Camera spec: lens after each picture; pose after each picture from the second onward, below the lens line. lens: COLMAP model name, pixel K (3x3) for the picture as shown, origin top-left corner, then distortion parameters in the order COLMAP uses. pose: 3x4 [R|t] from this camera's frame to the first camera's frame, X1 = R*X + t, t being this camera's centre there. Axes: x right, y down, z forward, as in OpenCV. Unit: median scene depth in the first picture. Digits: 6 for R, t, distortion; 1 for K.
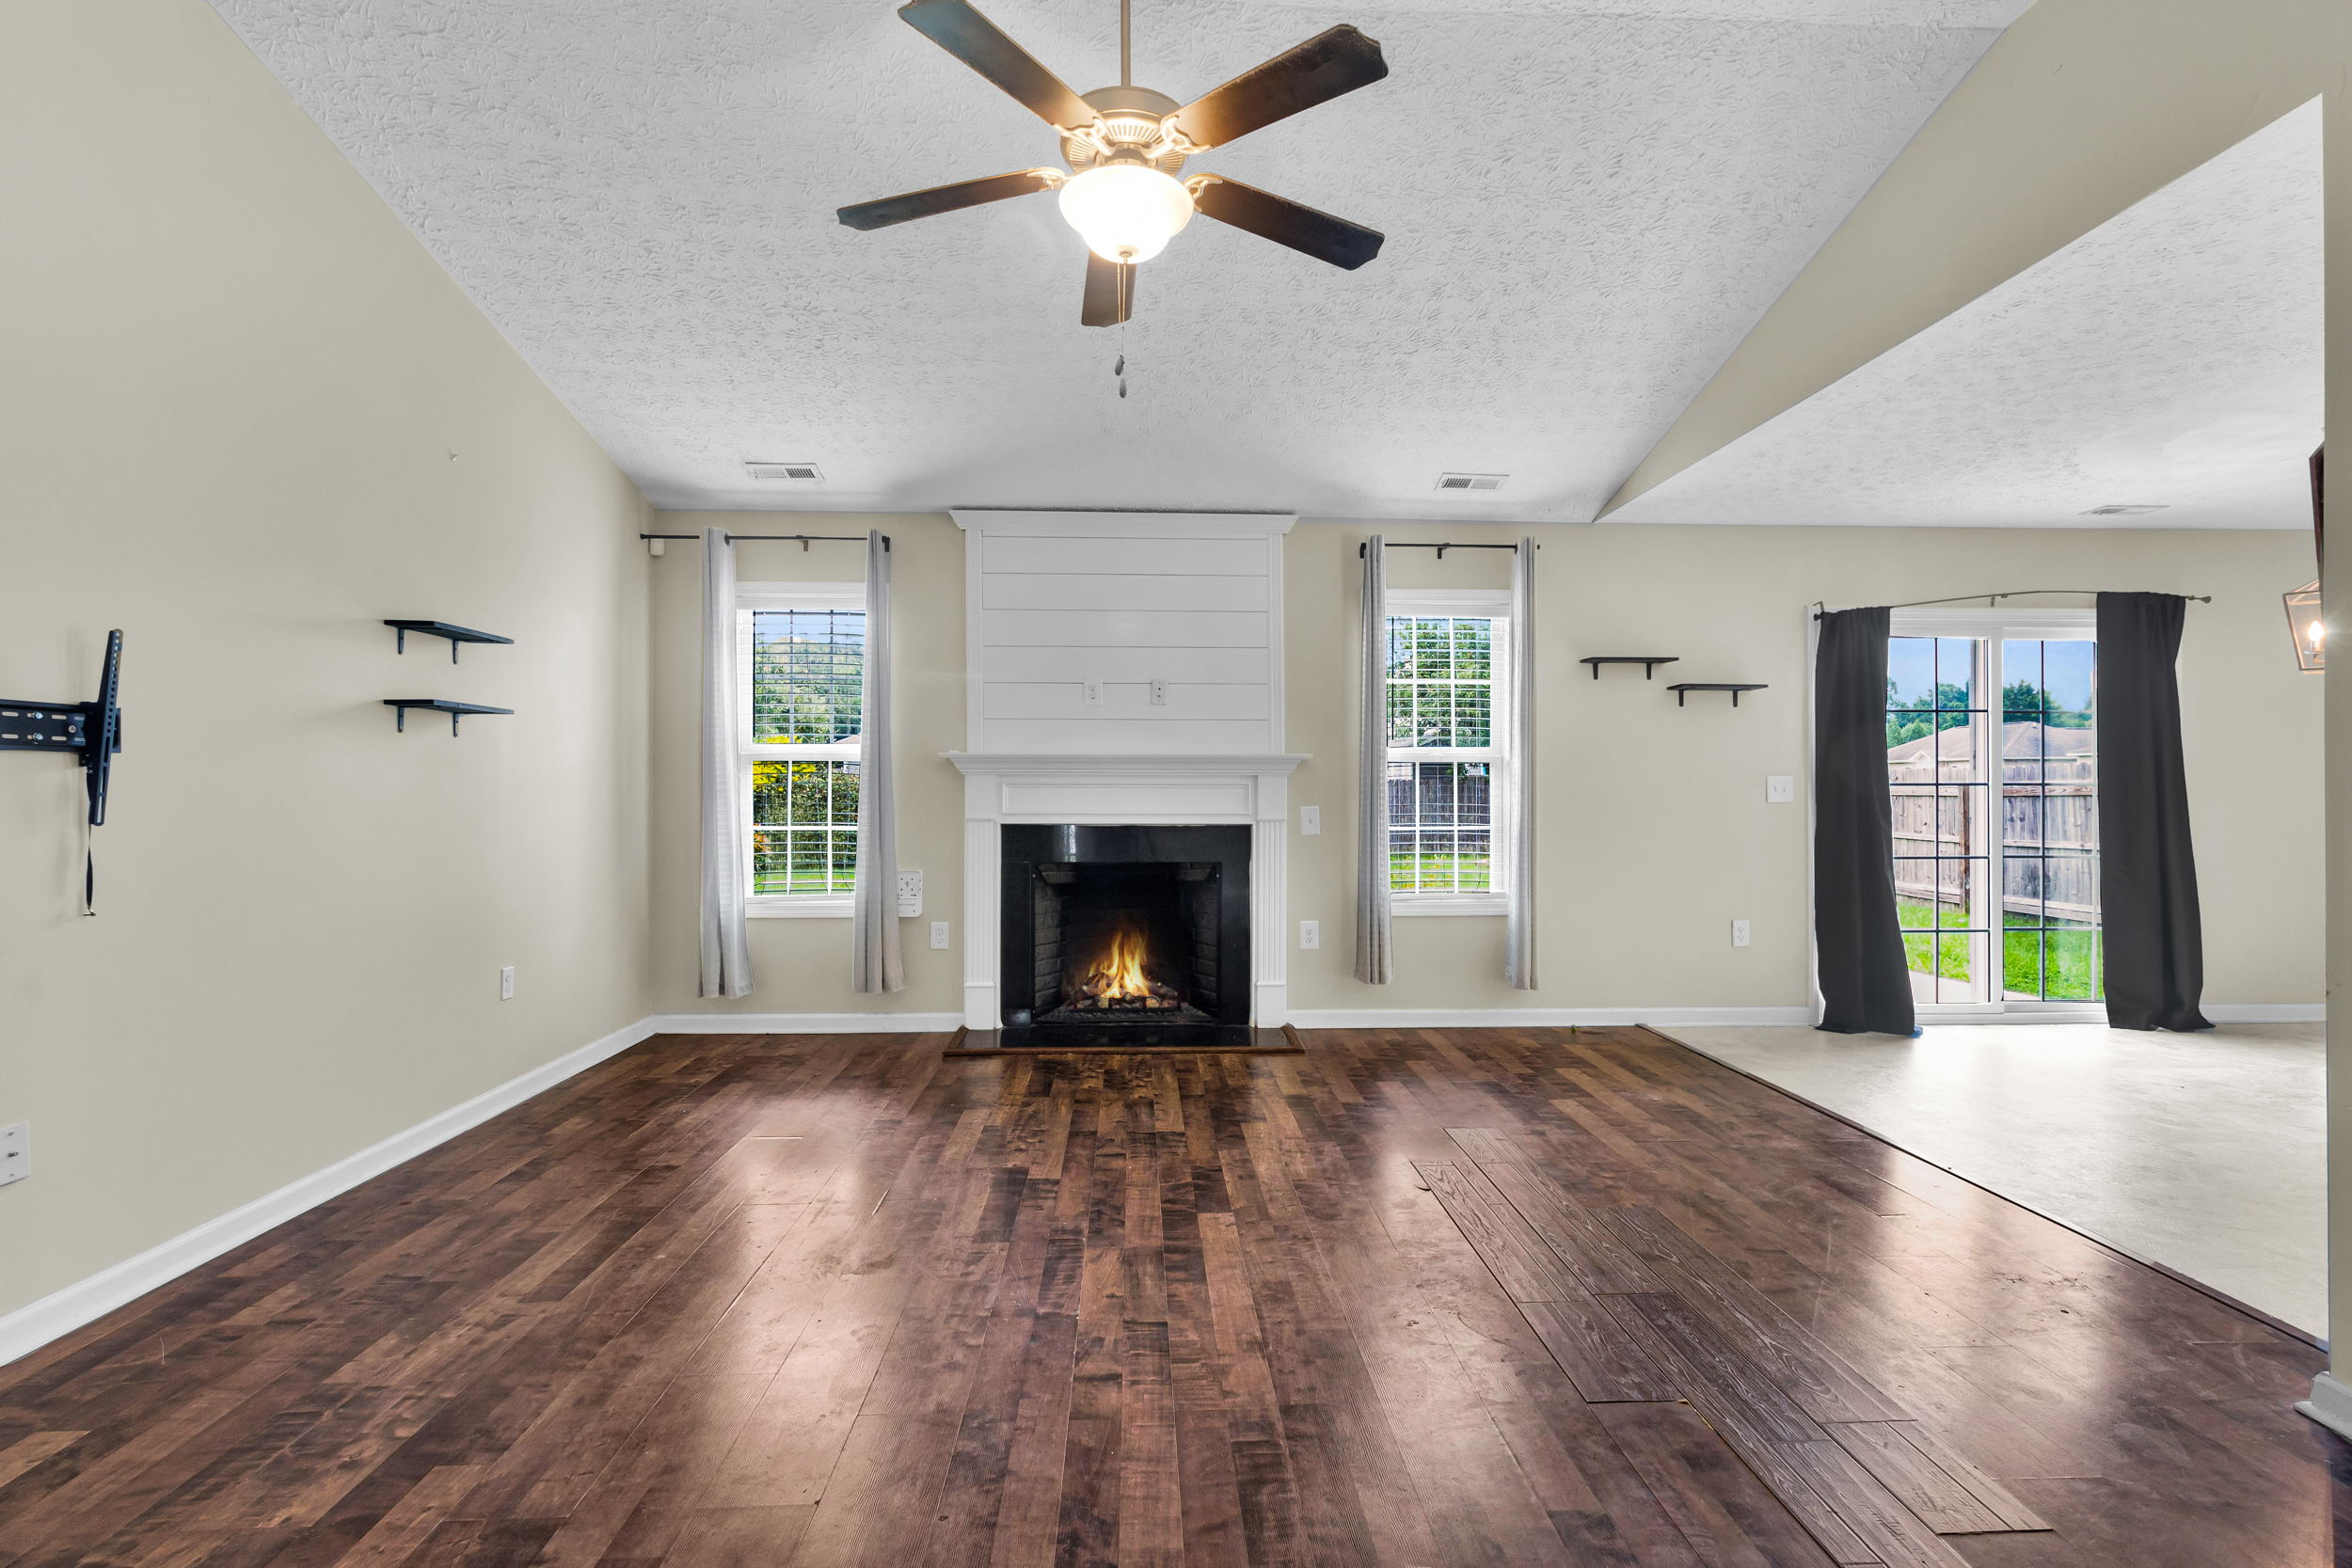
lens RADIAL K [[1085.8, 0, 1177.6], [0, 1085.8, 783.7], [0, 0, 1]] dist [0.005765, -0.000045]
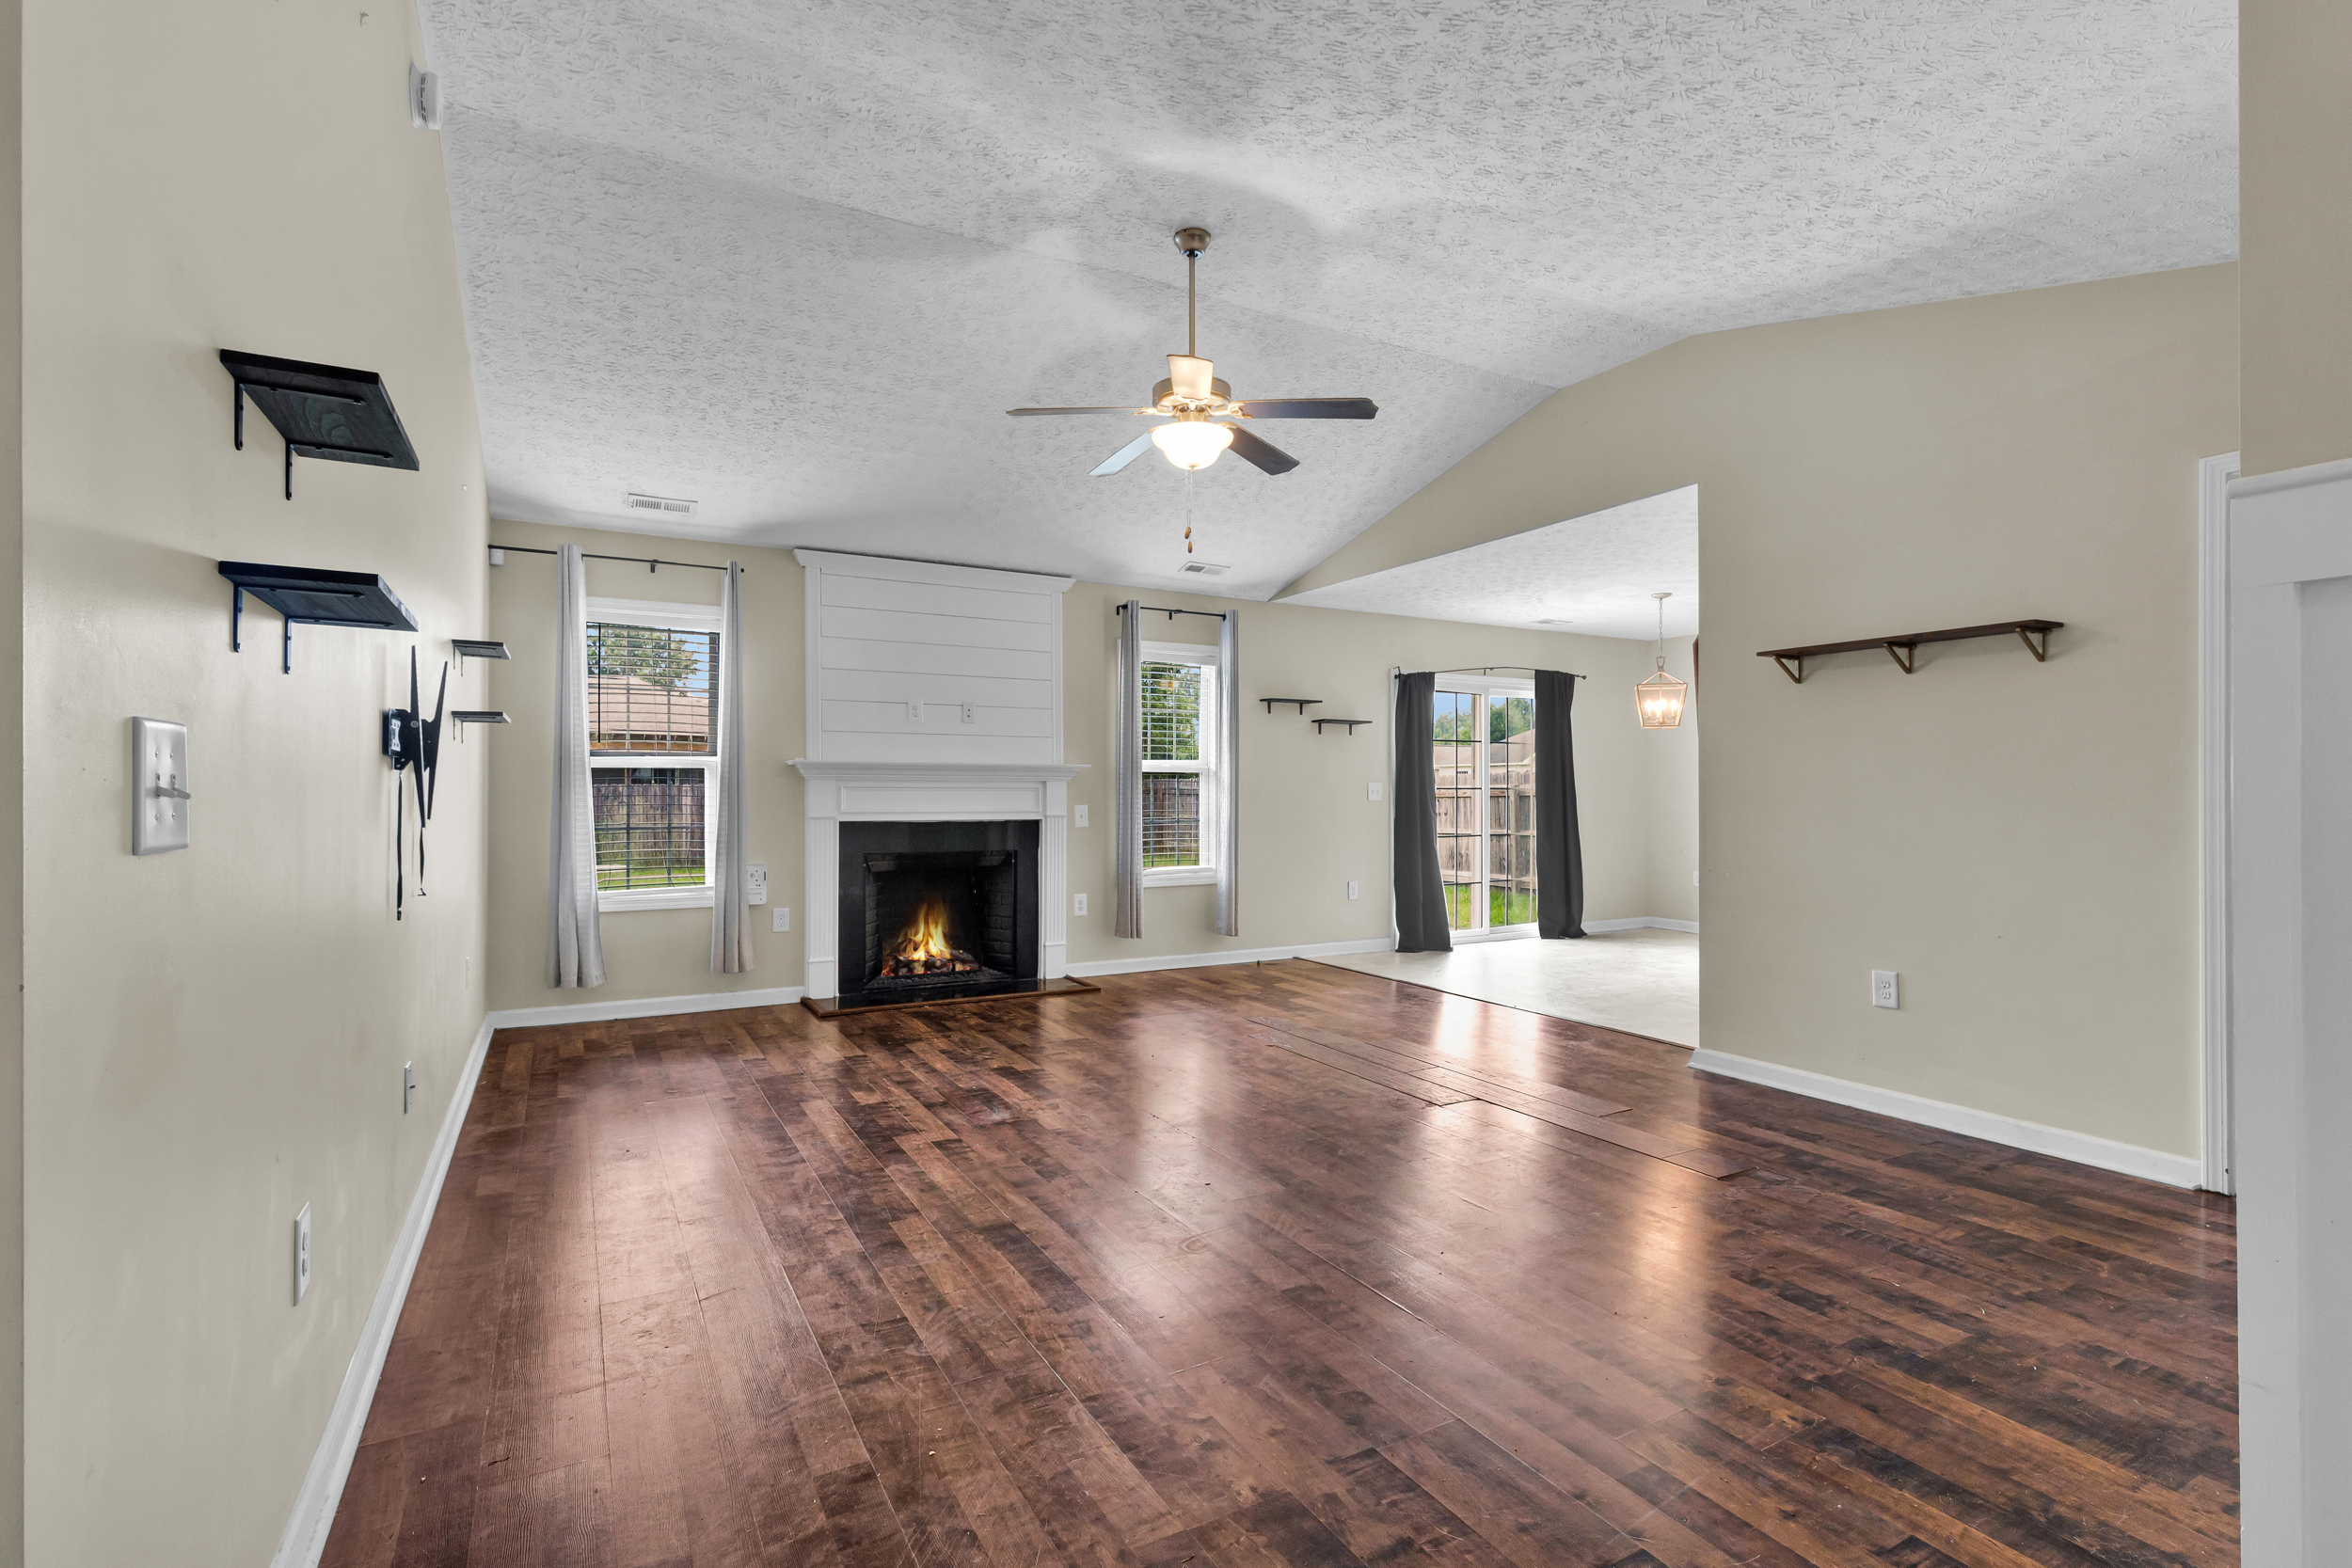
lens RADIAL K [[1085.8, 0, 1176.3], [0, 1085.8, 786.0], [0, 0, 1]] dist [0.005765, -0.000045]
pose [[0.894510, 0.002340, 0.447042, -0.358481], [-0.001640, 0.999997, -0.001953, 0.000605], [-0.447045, 0.001014, 0.894511, -0.206133]]
